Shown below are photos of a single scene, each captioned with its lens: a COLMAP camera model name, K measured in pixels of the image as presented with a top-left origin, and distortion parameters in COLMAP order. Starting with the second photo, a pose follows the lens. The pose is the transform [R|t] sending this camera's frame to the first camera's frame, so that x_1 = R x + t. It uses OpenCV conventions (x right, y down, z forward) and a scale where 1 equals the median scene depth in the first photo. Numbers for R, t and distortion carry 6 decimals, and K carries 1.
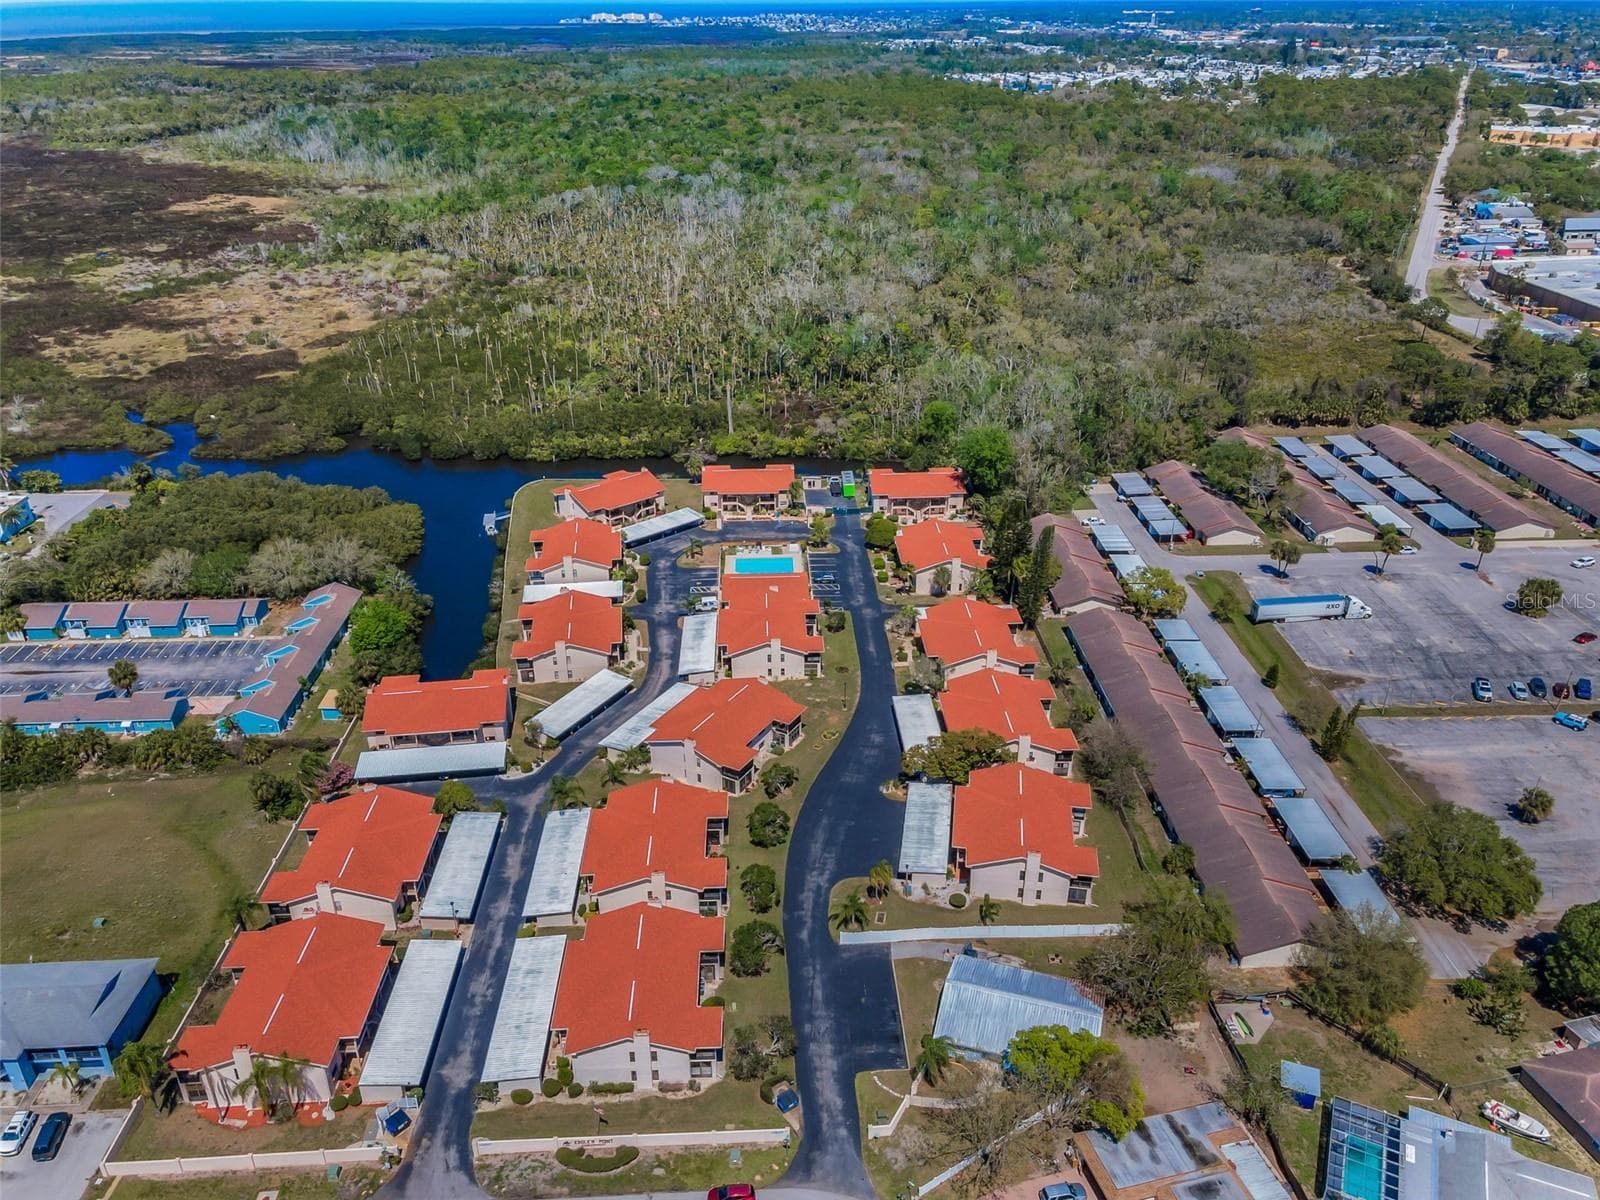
lens RADIAL K [[1213.7, 0, 800.0], [0, 1213.7, 600.0], [0, 0, 1]] dist [0.054463, 0.001655]
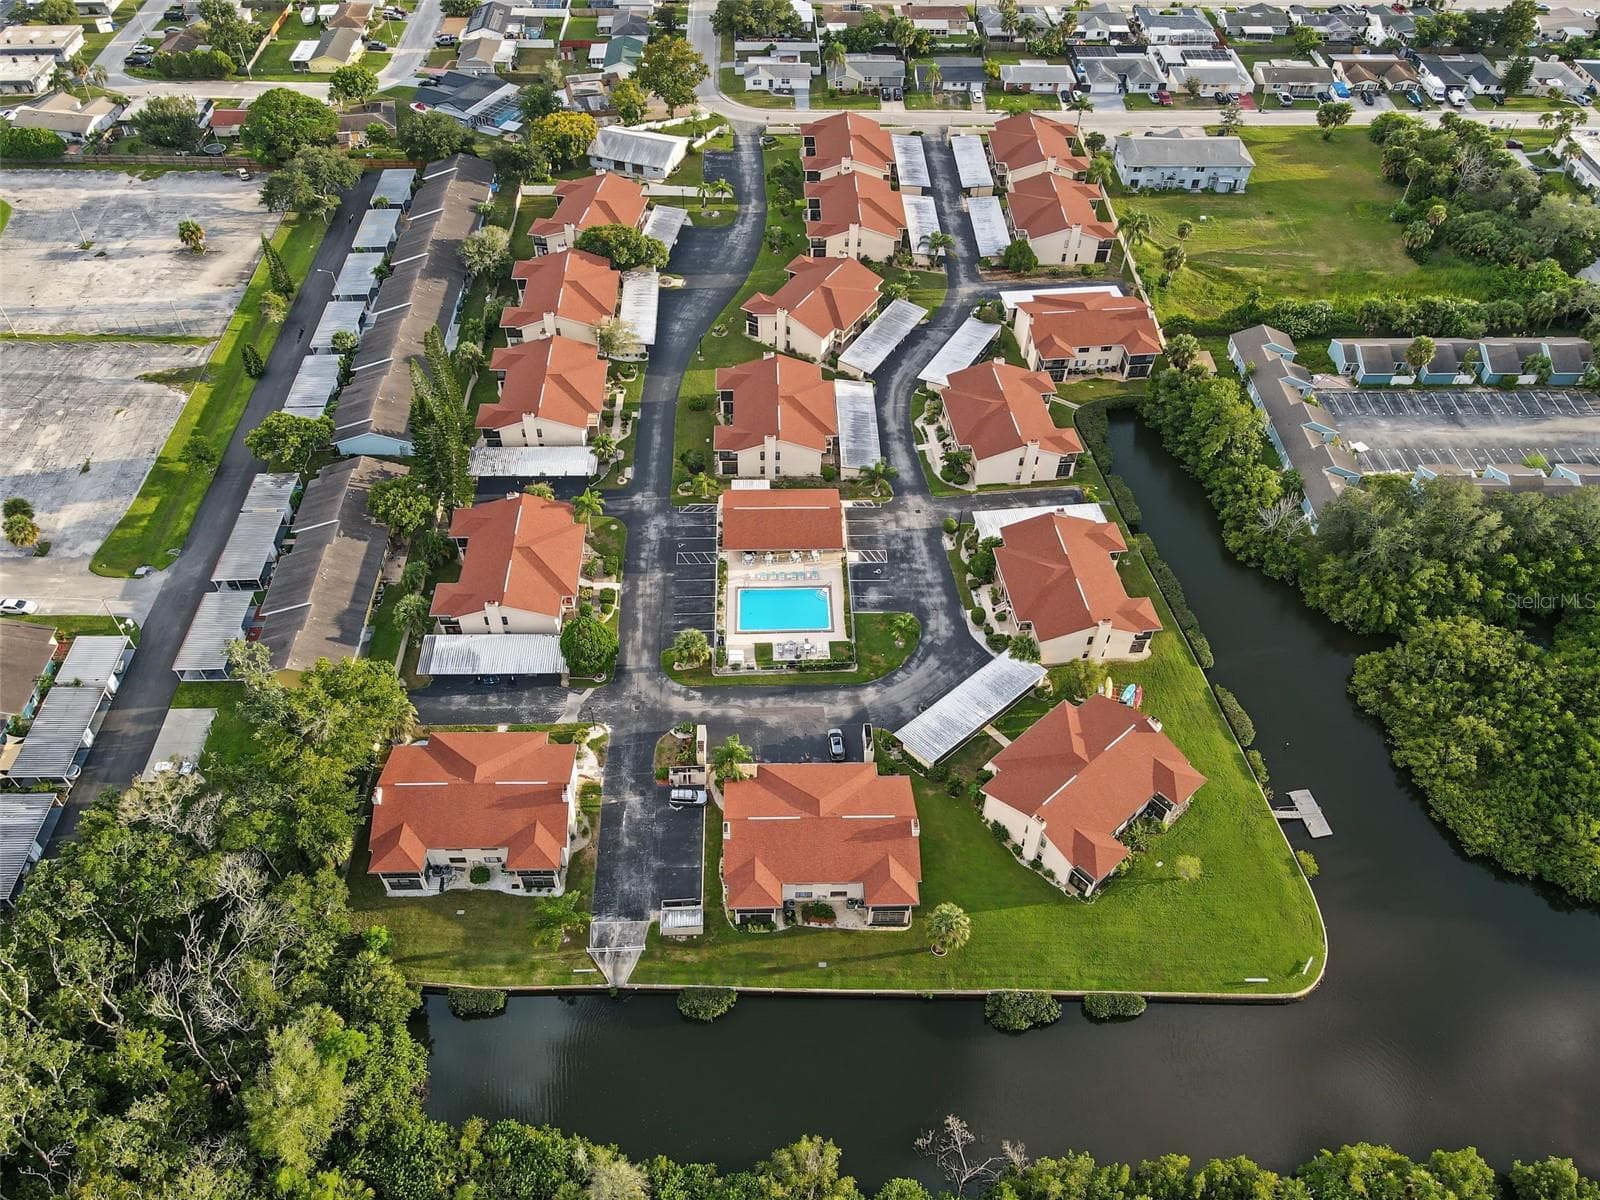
lens RADIAL K [[1184.4, 0, 796.2], [0, 1184.4, 606.3], [0, 0, 1]] dist [0.007721, 0.006110]
pose [[-0.999828, -0.018018, -0.004301, -0.029213], [-0.009289, 0.286781, 0.957951, -0.558715], [-0.016027, 0.957827, -0.286900, 1.030458]]
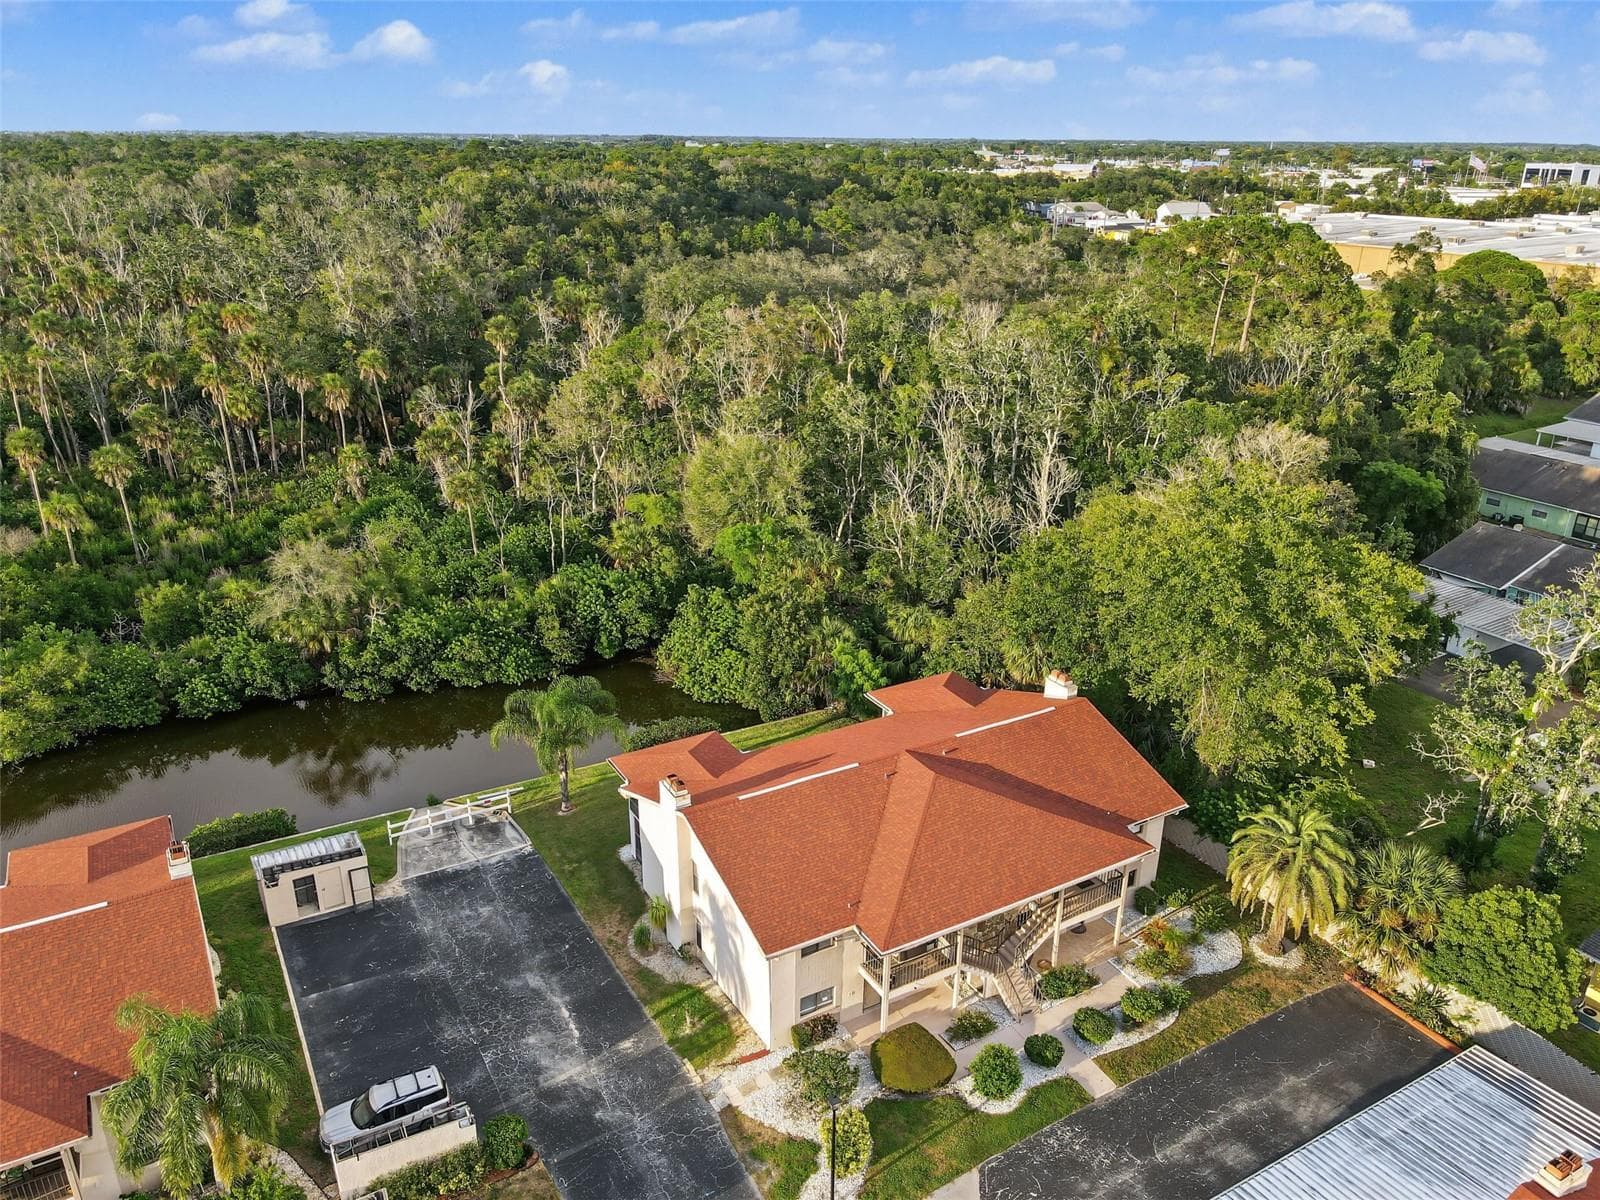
lens RADIAL K [[1170.5, 0, 797.6], [0, 1170.5, 622.9], [0, 0, 1]] dist [0.008941, 0.025179]
pose [[0.884357, -0.169038, 0.435131, 0.003315], [0.195571, 0.980550, -0.016557, -0.119462], [-0.423869, 0.099742, 0.900215, 0.810878]]
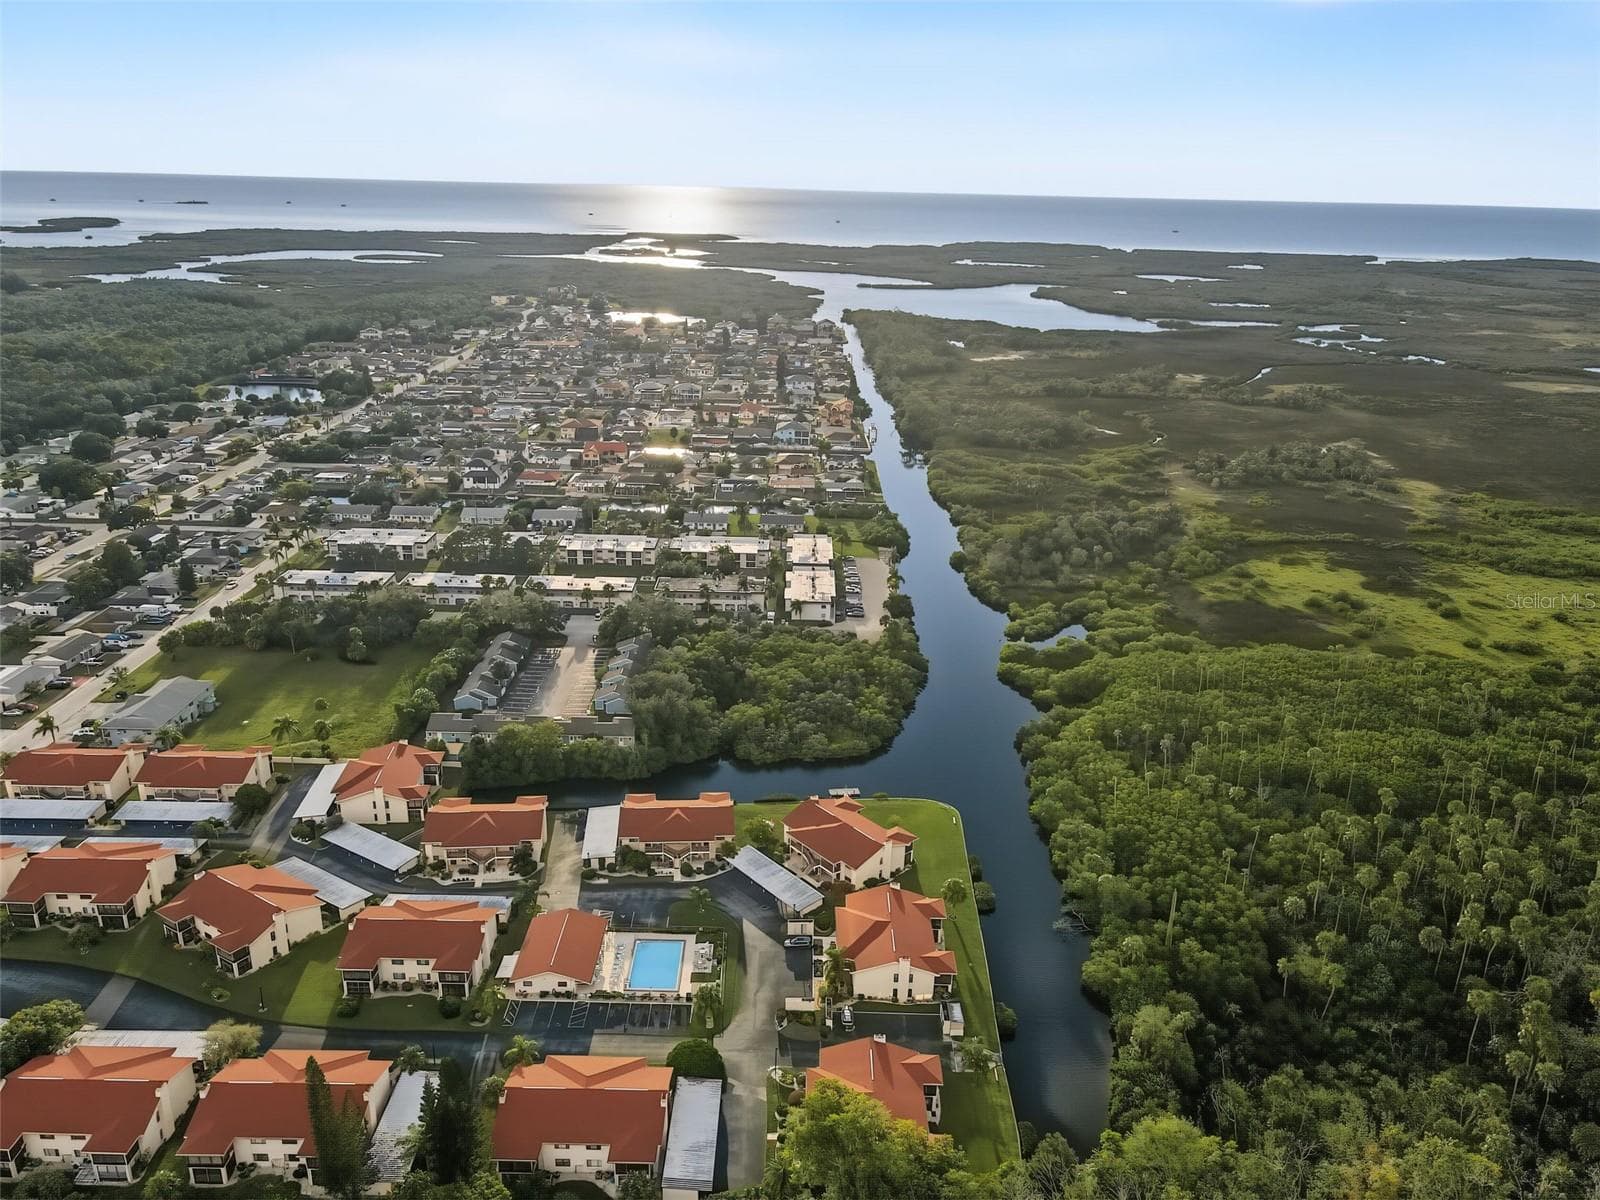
lens RADIAL K [[1184.4, 0, 796.2], [0, 1184.4, 606.3], [0, 0, 1]] dist [0.007721, 0.006110]
pose [[-0.047774, 0.339469, -0.939403, 0.524210], [-0.459765, 0.827452, 0.322395, -0.439723], [0.886755, 0.447307, 0.116545, 0.774716]]
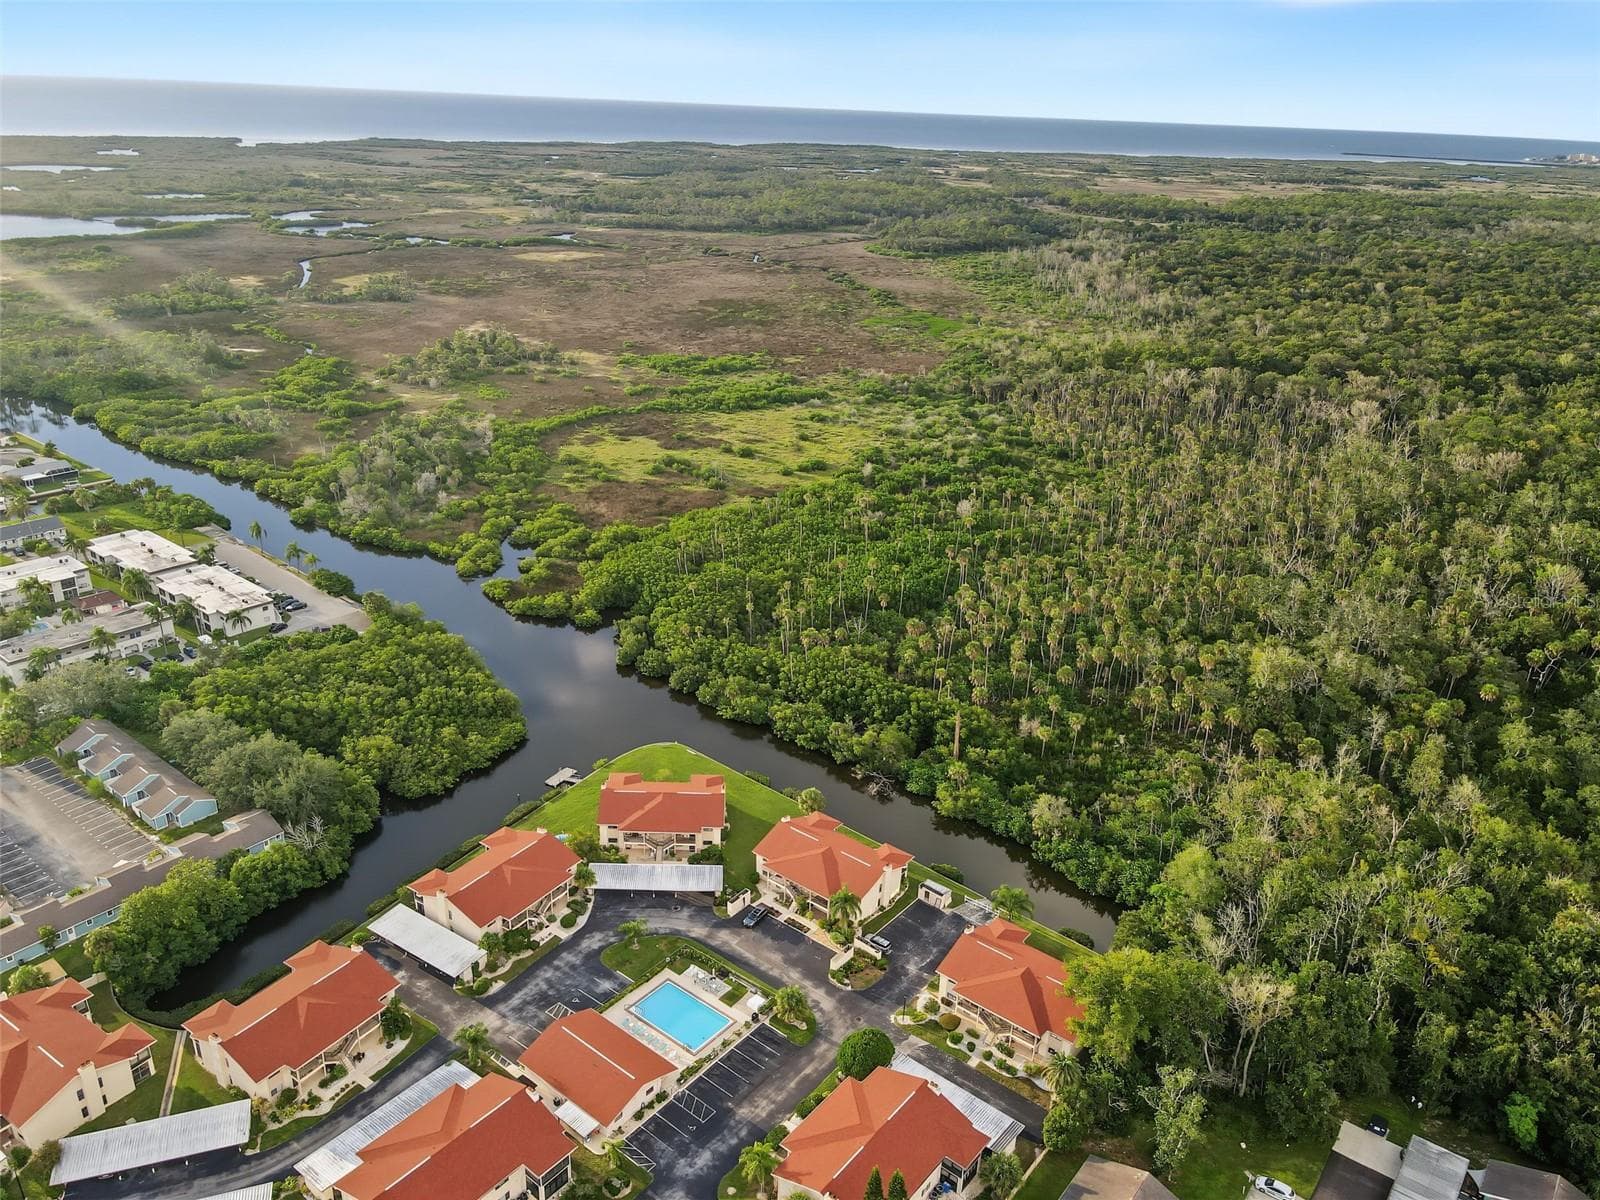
lens RADIAL K [[1184.6, 0, 800.0], [0, 1184.6, 600.0], [0, 0, 1]] dist [-0.000830, 0.049103]
pose [[0.754848, 0.284678, -0.590900, 0.297228], [-0.325720, 0.944661, 0.039017, -0.254280], [0.569307, 0.163016, 0.805801, 0.412889]]
